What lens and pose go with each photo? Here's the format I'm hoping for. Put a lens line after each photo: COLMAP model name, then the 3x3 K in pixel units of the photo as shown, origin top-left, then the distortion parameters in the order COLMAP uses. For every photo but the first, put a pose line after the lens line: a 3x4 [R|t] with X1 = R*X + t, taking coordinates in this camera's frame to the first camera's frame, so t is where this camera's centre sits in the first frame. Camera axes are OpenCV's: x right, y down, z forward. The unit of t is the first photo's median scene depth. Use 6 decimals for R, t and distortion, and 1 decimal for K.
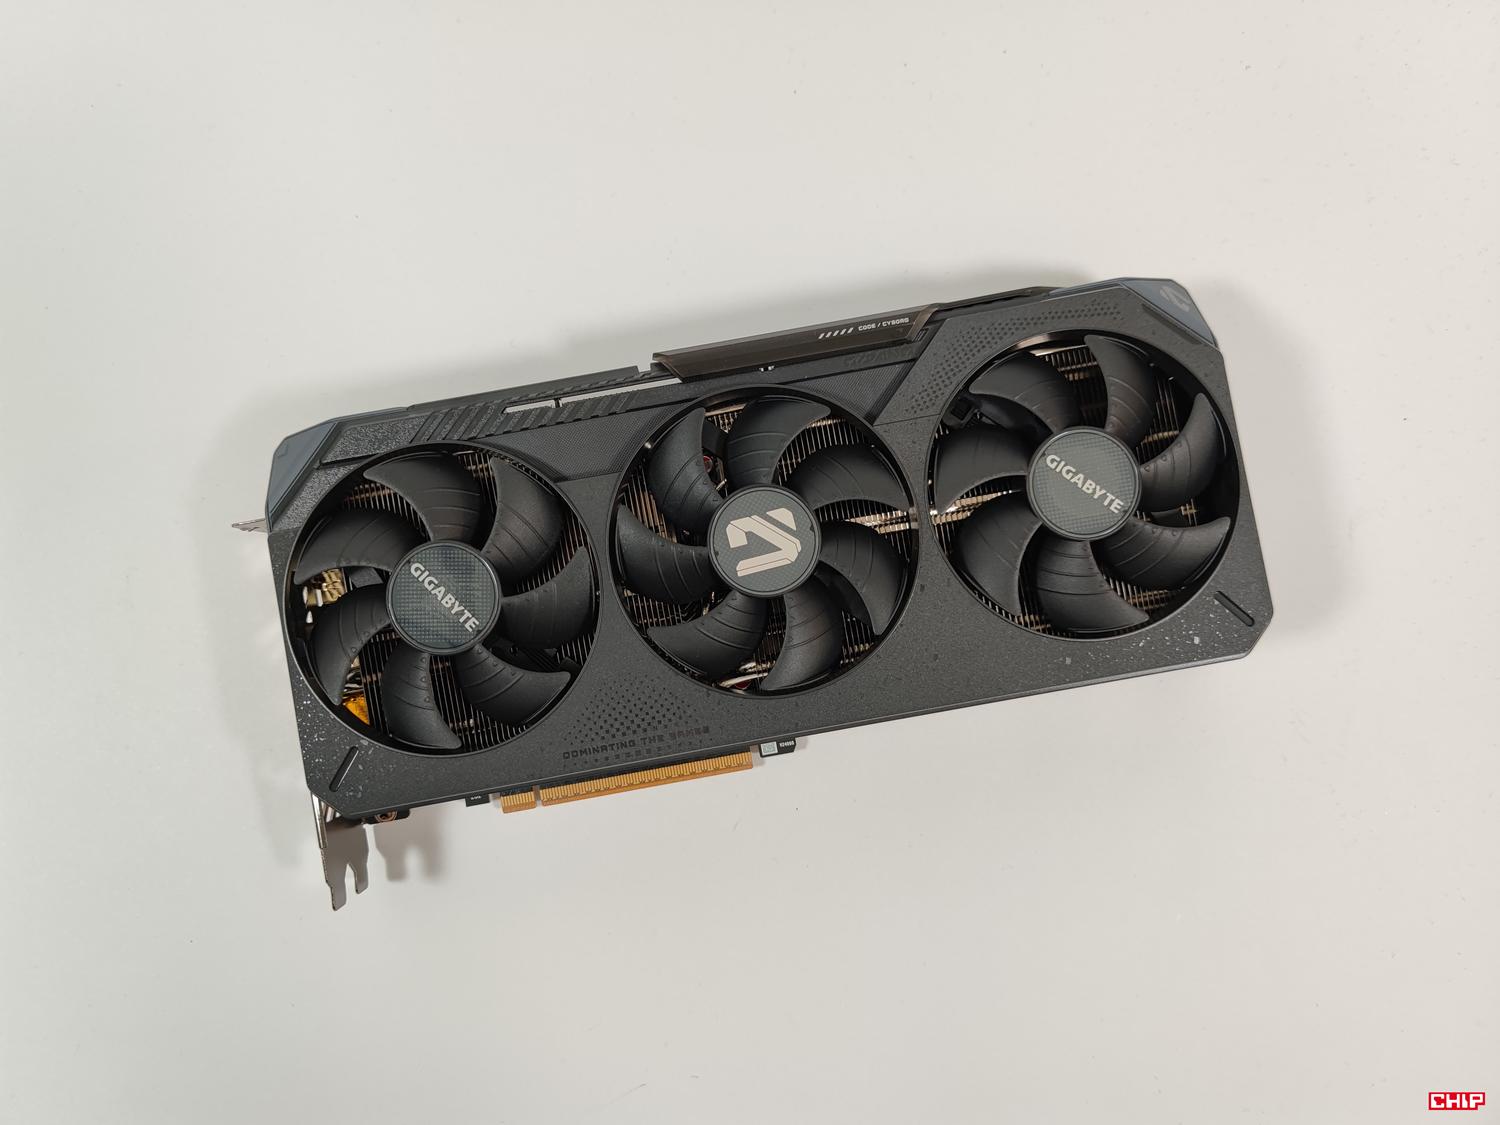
lens RADIAL K [[1150.6, 0, 757.2], [0, 1150.6, 557.6], [0, 0, 1]] dist [-0.024135, -0.030779]
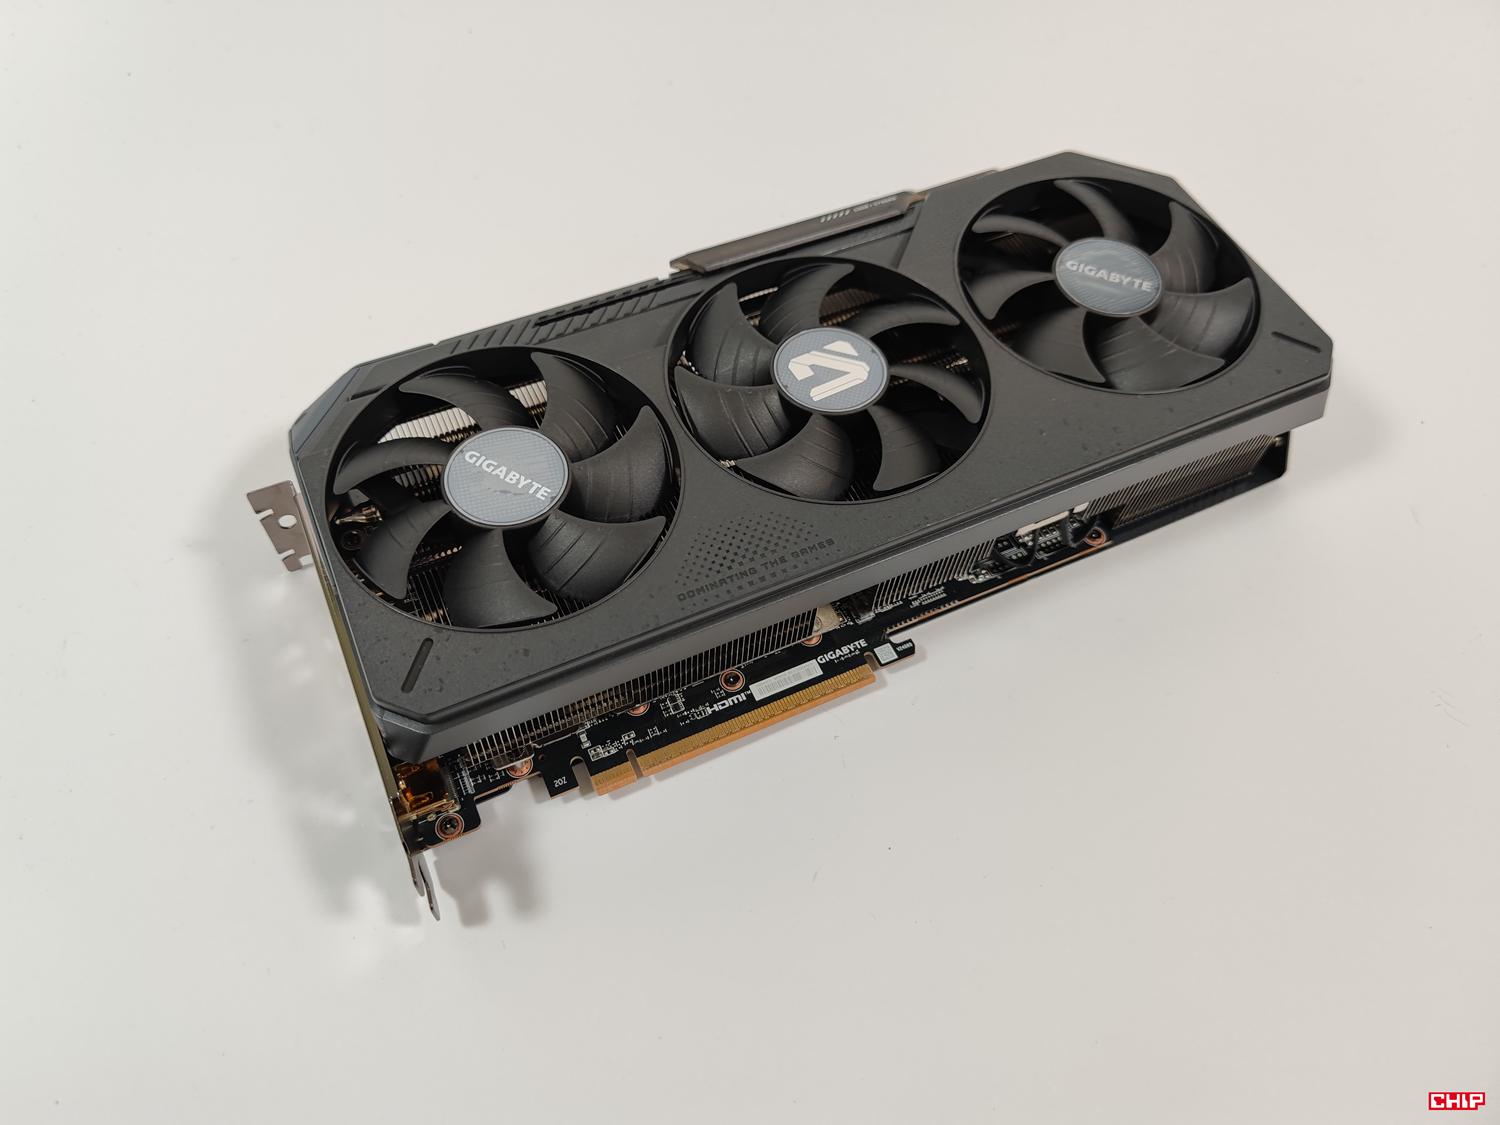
lens RADIAL K [[1150.6, 0, 744.7], [0, 1150.6, 552.0], [0, 0, 1]] dist [-0.024135, -0.030779]
pose [[0.966229, -0.201546, 0.160561, -0.245763], [0.254088, 0.848915, -0.463447, 0.537851], [-0.042897, 0.488593, 0.871457, 0.238852]]
